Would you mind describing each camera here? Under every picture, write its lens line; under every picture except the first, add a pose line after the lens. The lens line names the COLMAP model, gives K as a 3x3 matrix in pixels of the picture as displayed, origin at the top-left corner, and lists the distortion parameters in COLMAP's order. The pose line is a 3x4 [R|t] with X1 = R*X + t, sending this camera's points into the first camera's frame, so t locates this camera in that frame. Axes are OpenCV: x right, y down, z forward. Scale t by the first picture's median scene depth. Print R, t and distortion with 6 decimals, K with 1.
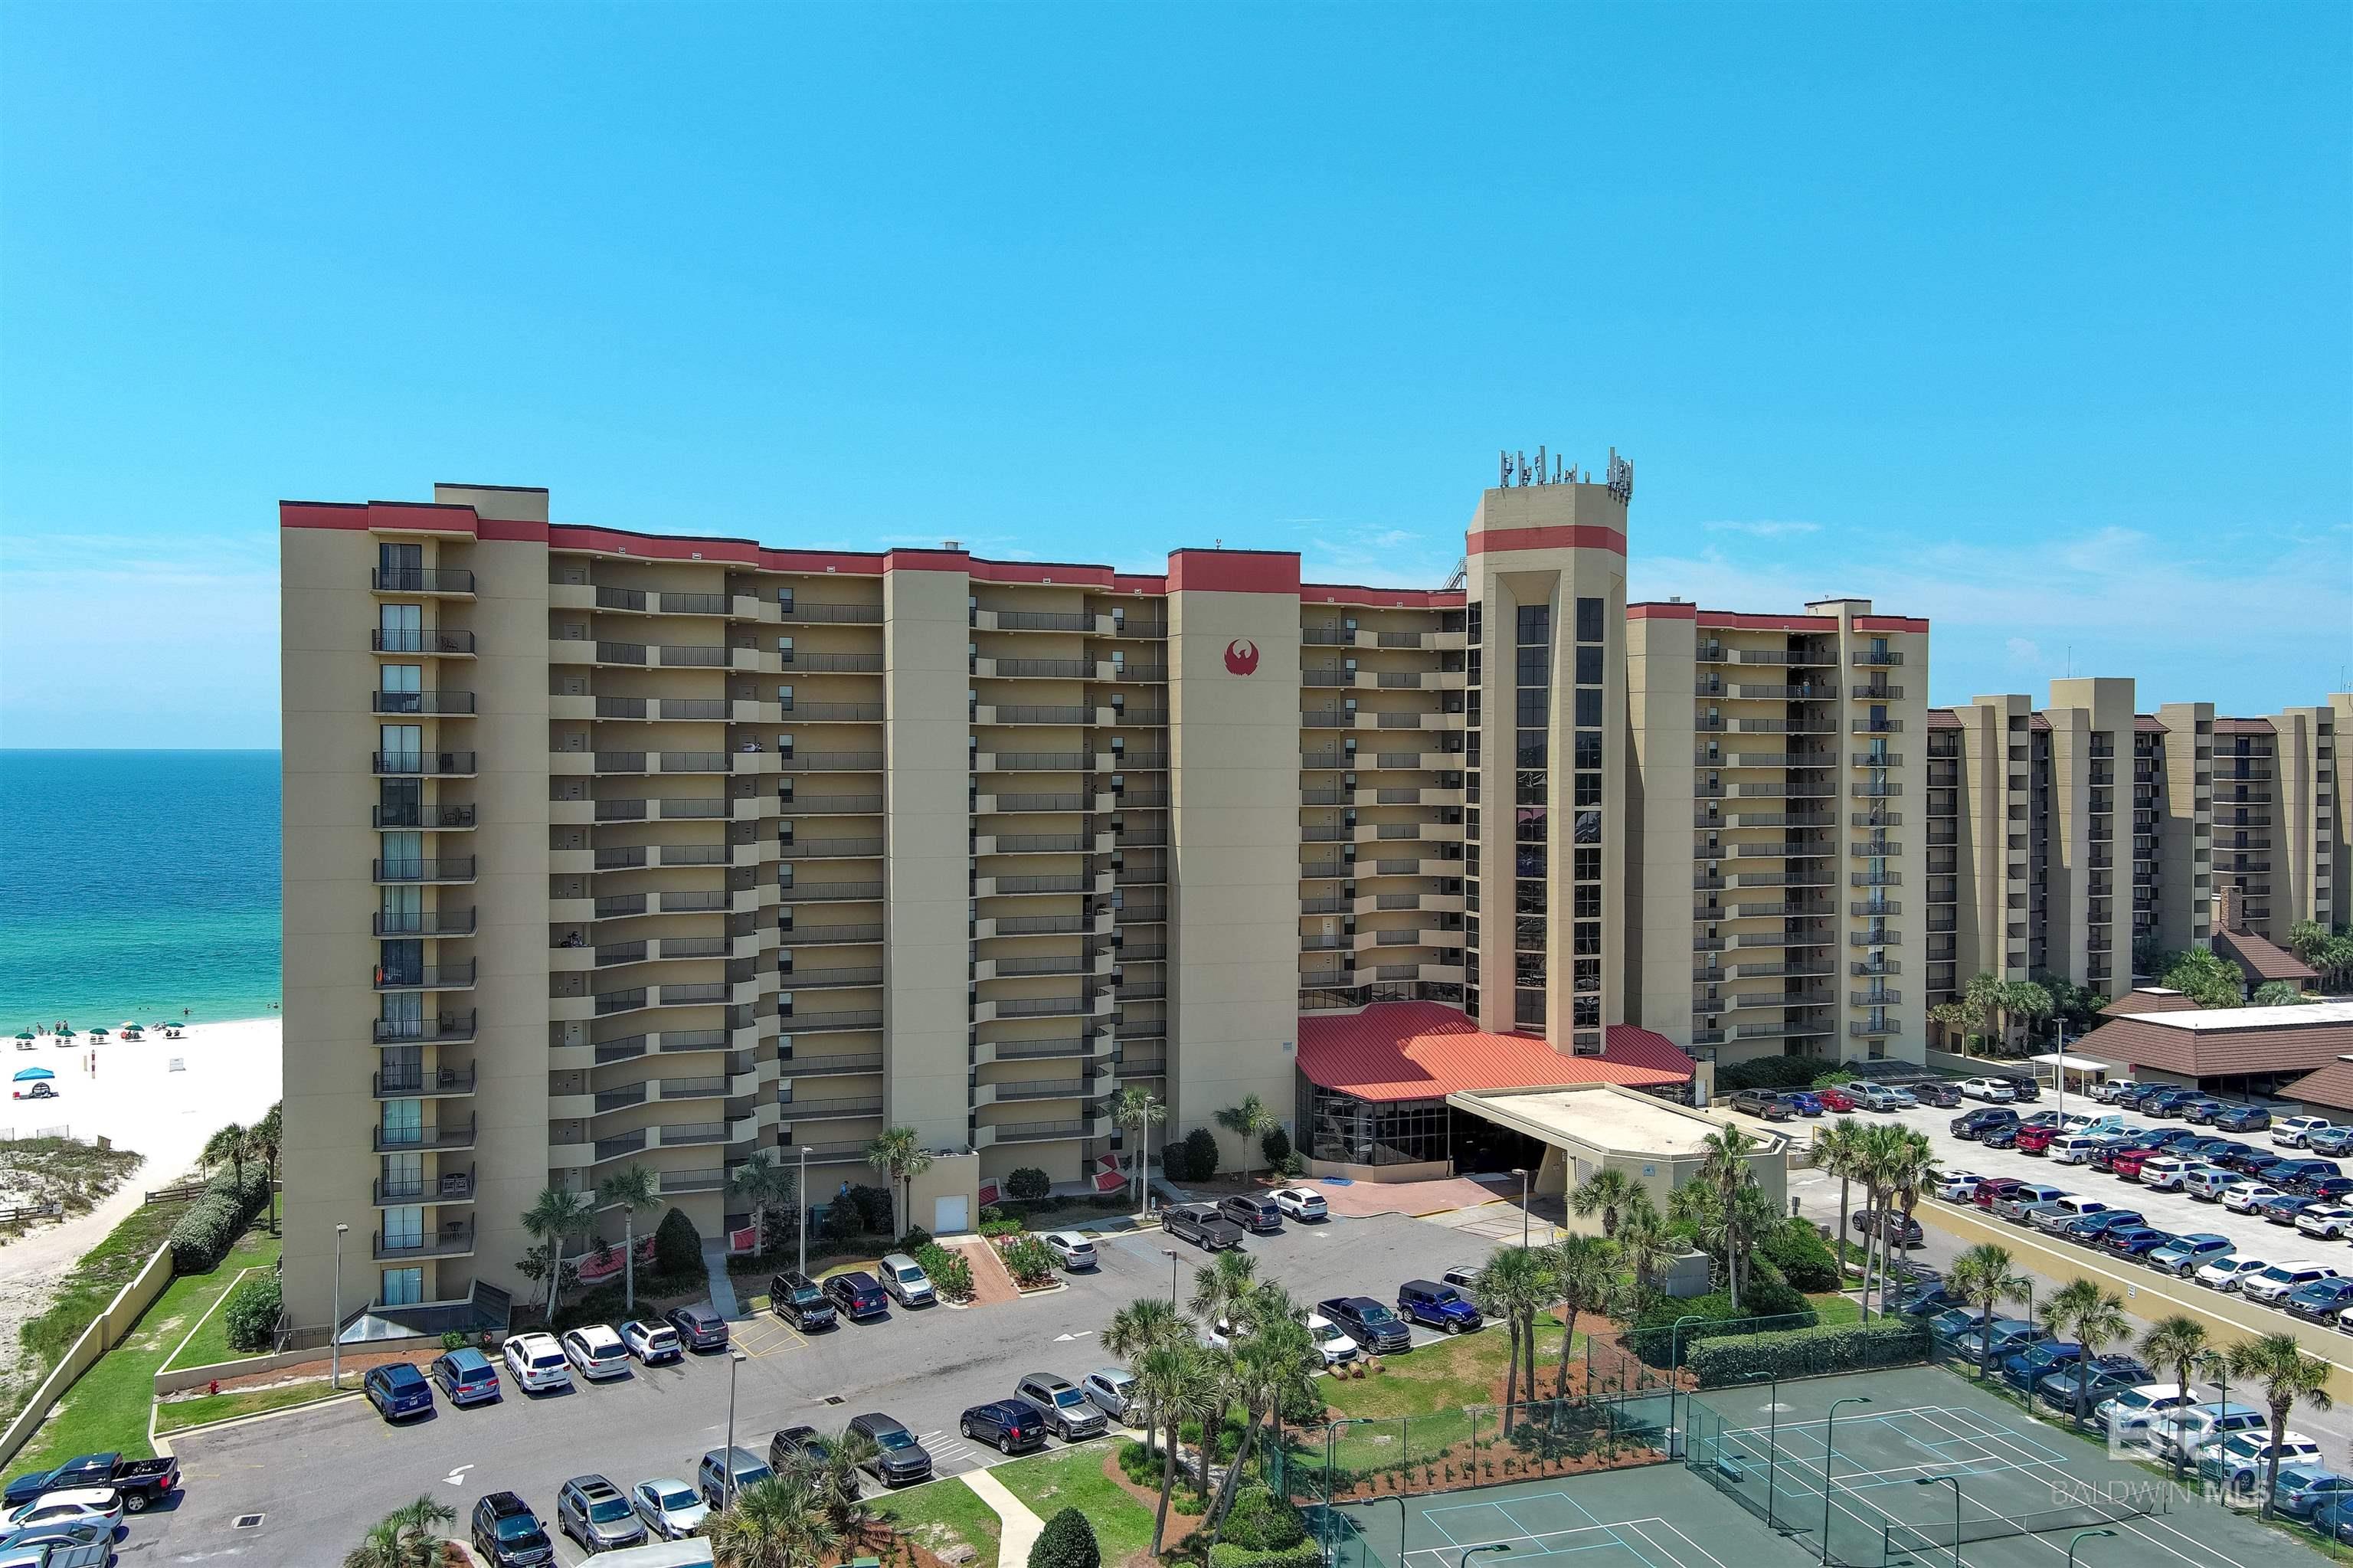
lens RADIAL K [[1836.0, 0, 1179.5], [0, 1836.0, 761.8], [0, 0, 1]] dist [0.000270, 0.001298]
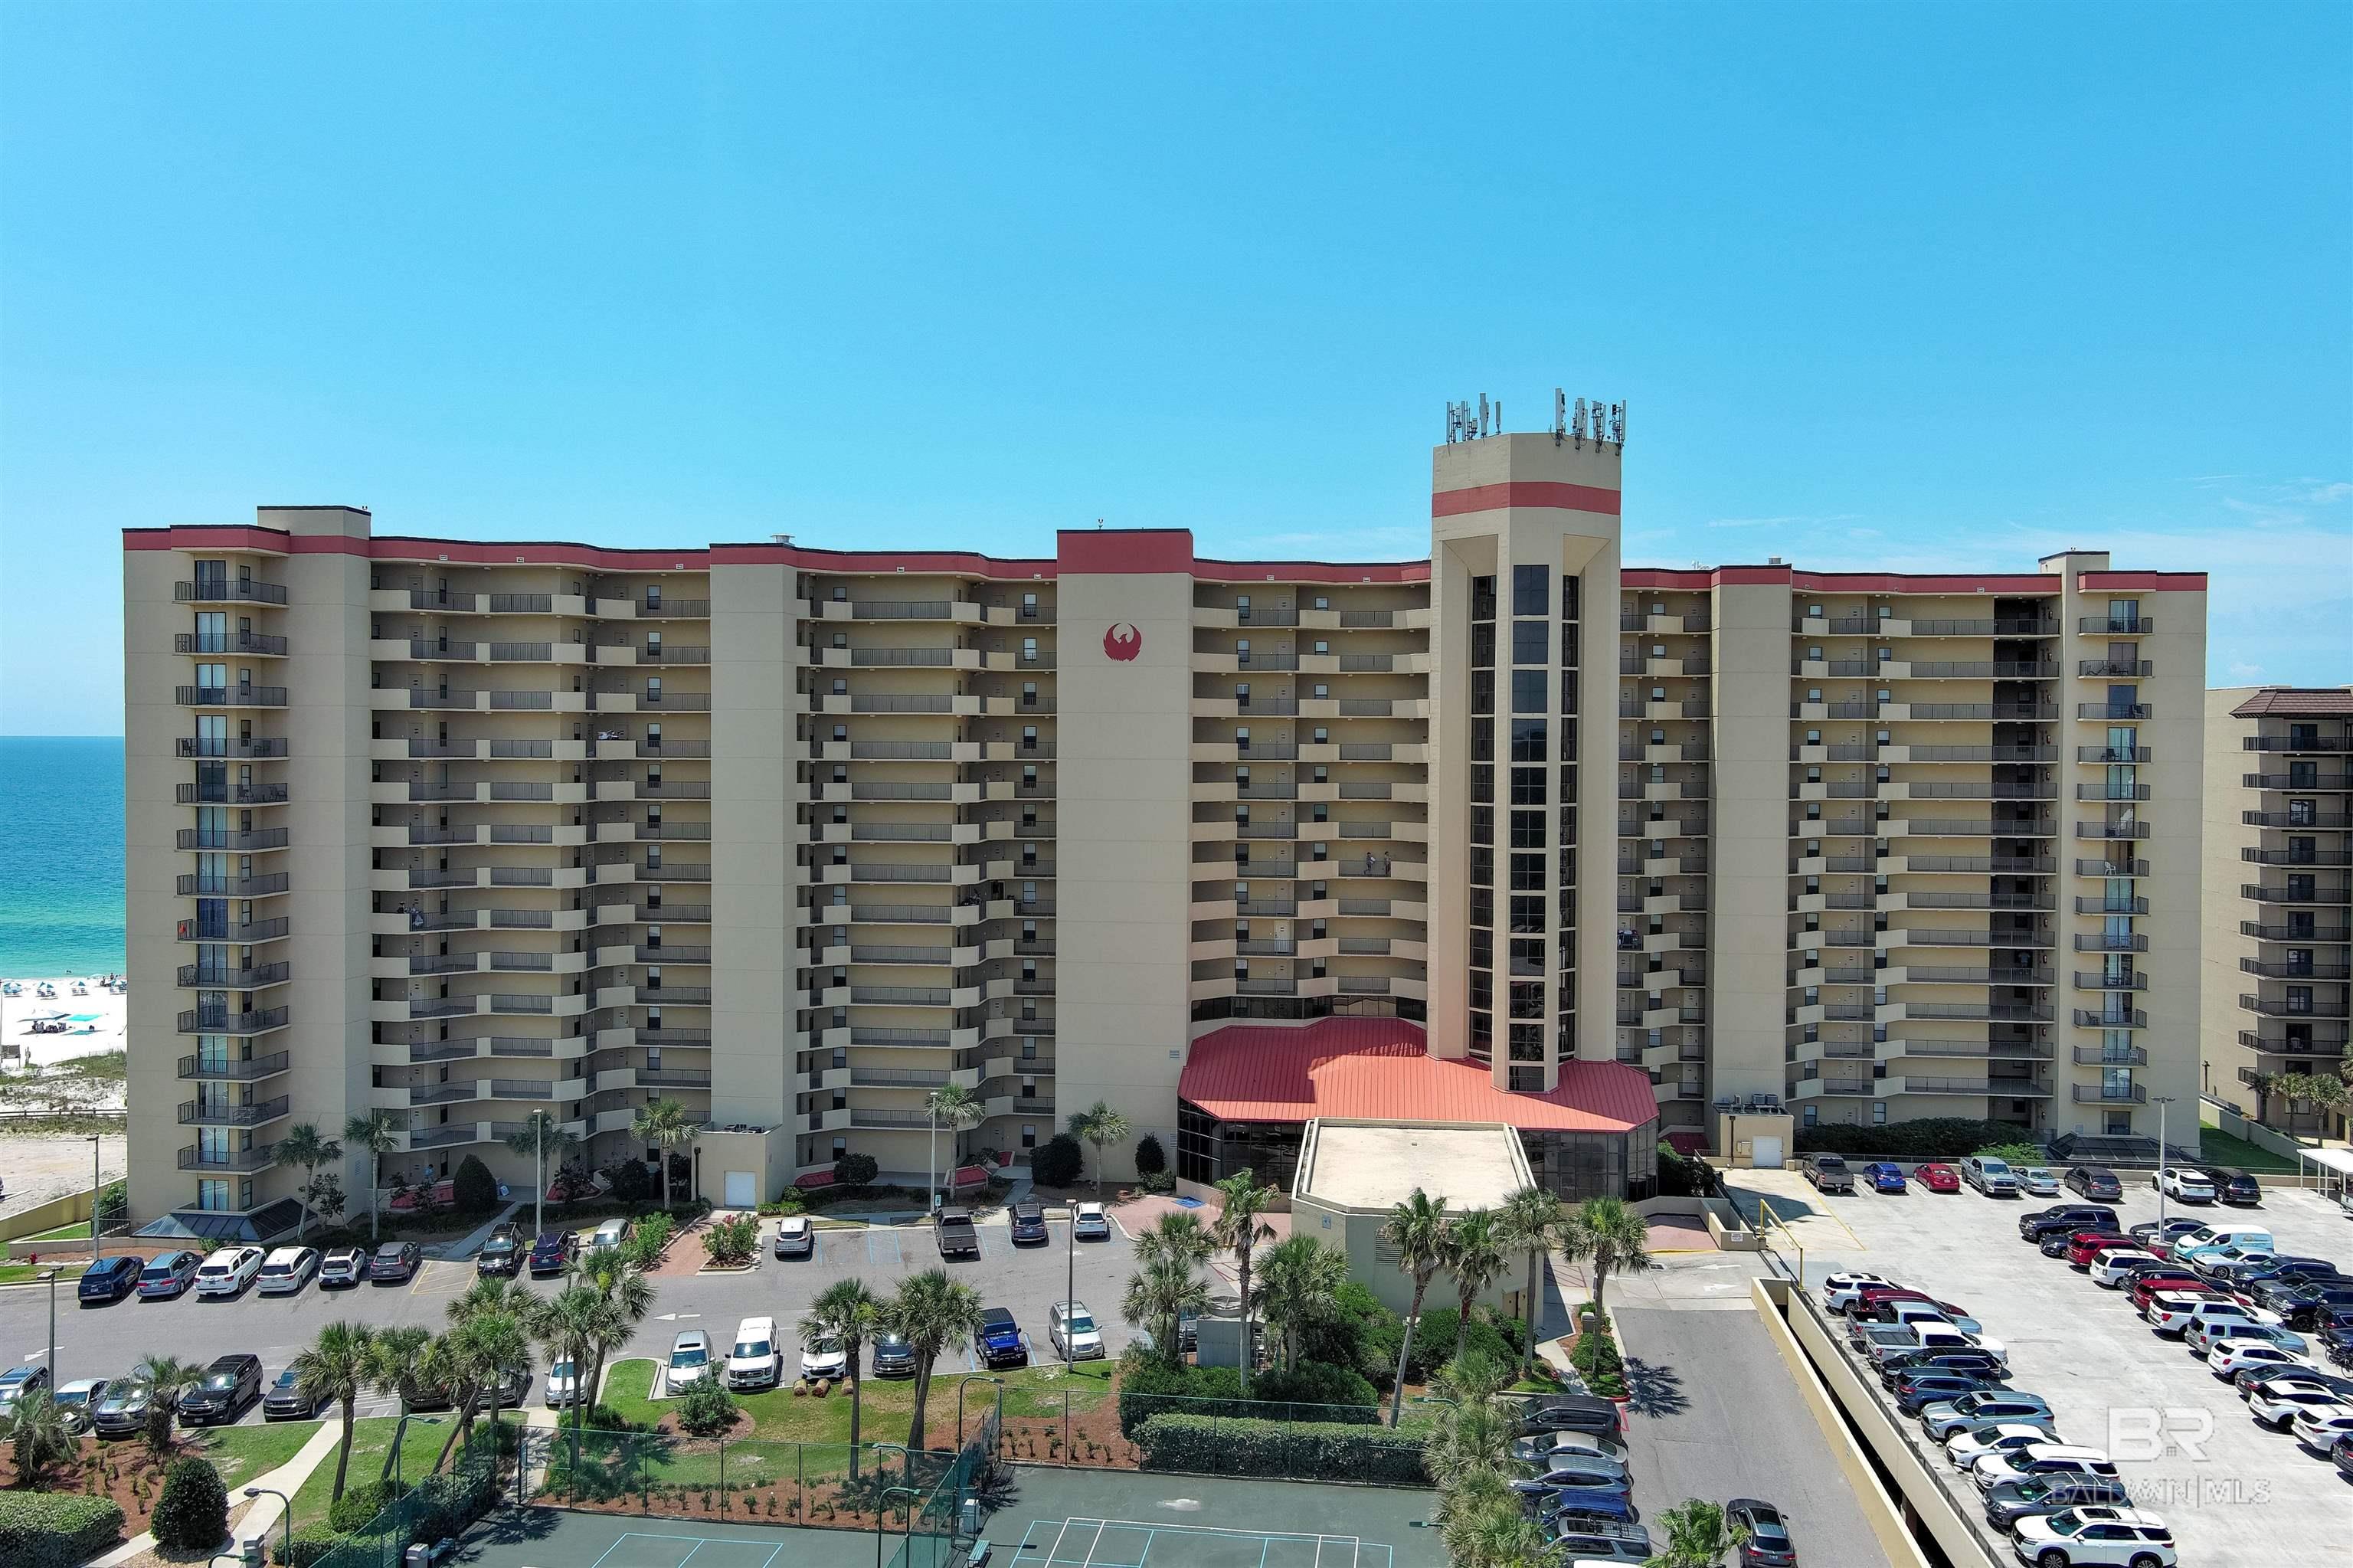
lens RADIAL K [[1836.0, 0, 1179.5], [0, 1836.0, 761.8], [0, 0, 1]] dist [0.000270, 0.001298]
pose [[0.902733, 0.006365, -0.430155, 0.499344], [-0.005086, 0.999979, 0.004121, 0.001258], [0.430172, -0.001532, 0.902746, 0.163934]]
